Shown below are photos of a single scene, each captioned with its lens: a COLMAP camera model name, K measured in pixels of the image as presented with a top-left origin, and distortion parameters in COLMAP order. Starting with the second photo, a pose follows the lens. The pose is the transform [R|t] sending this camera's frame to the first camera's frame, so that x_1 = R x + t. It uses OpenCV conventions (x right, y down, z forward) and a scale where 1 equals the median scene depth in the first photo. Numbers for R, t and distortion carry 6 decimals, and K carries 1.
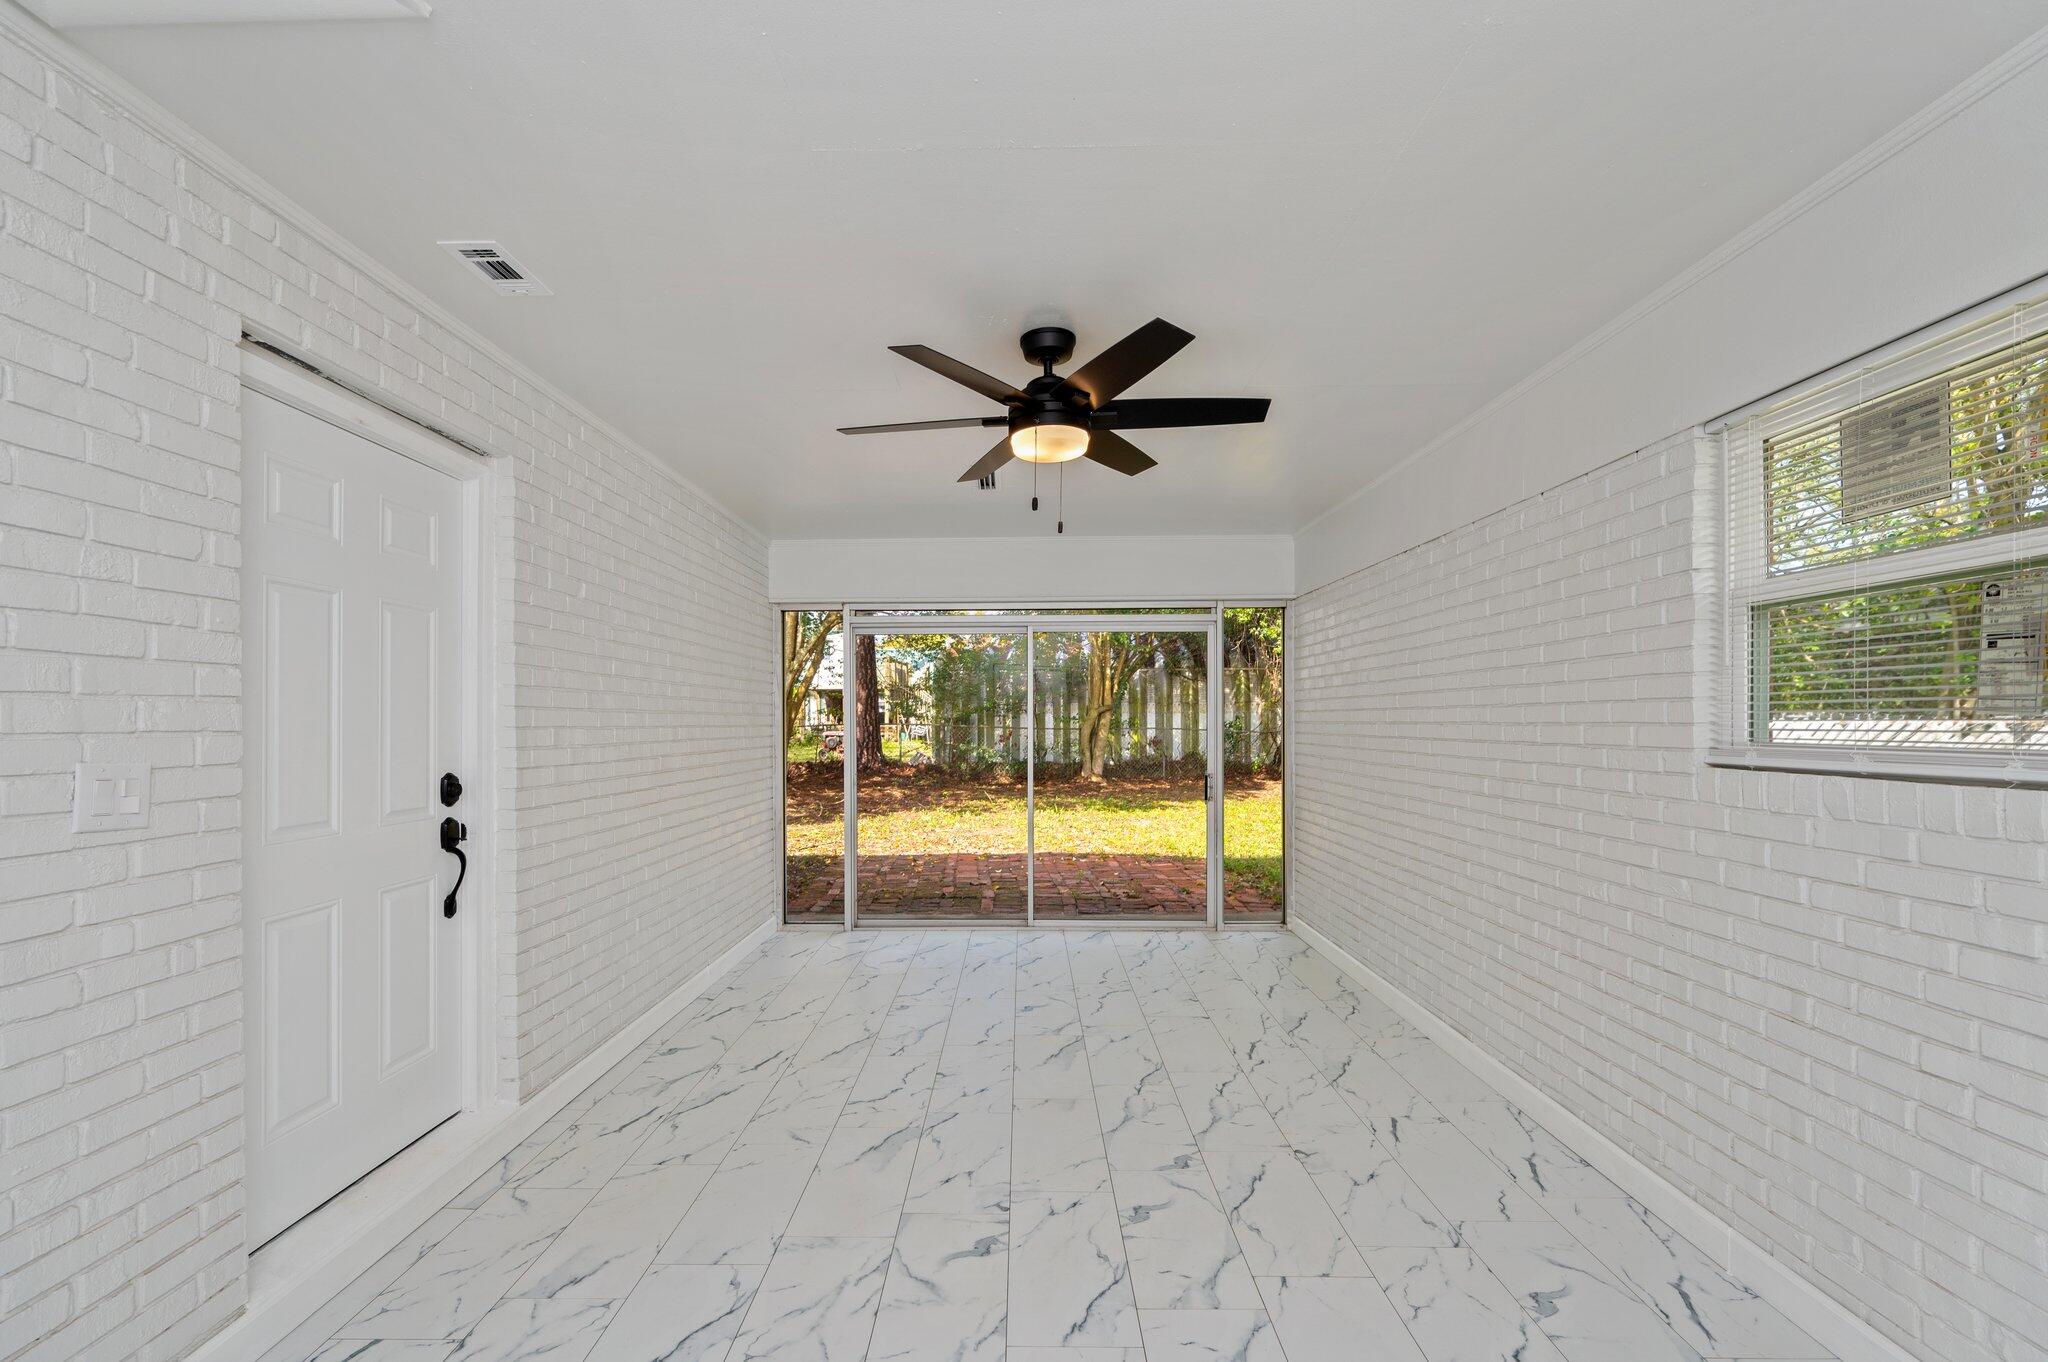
lens RADIAL K [[813.3, 0, 993.6], [0, 813.3, 719.9], [0, 0, 1]] dist [-0.003414, -0.000387]
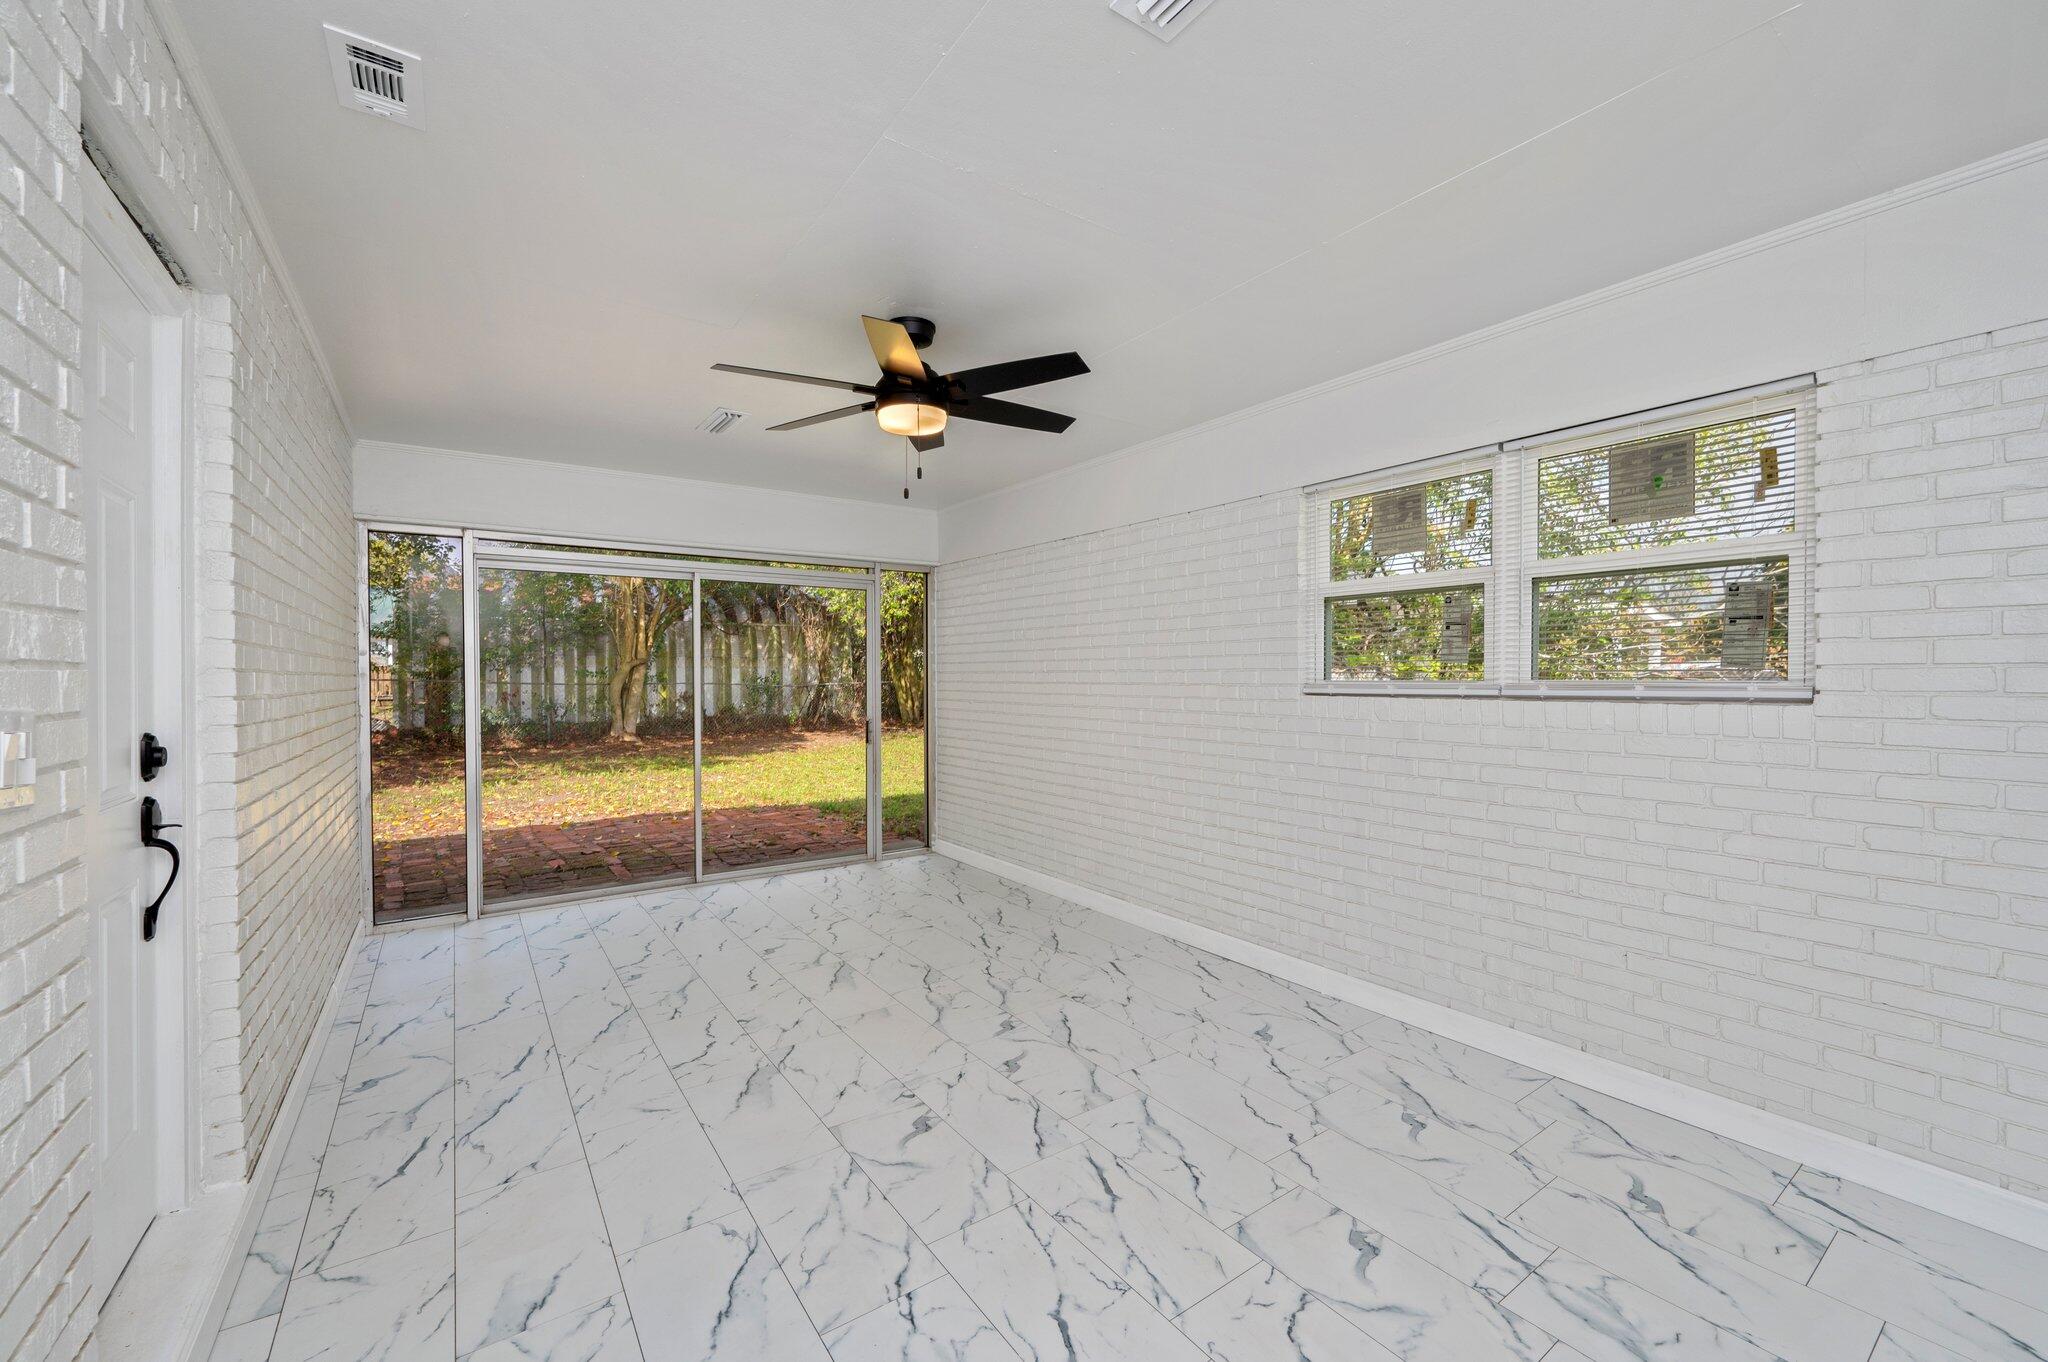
lens RADIAL K [[813.3, 0, 993.6], [0, 813.3, 680.7], [0, 0, 1]] dist [-0.003414, -0.000387]
pose [[0.815364, -0.002651, 0.578943, -0.388361], [-0.000292, 0.999988, 0.004991, 0.013328], [-0.578949, -0.004238, 0.815353, 0.010623]]
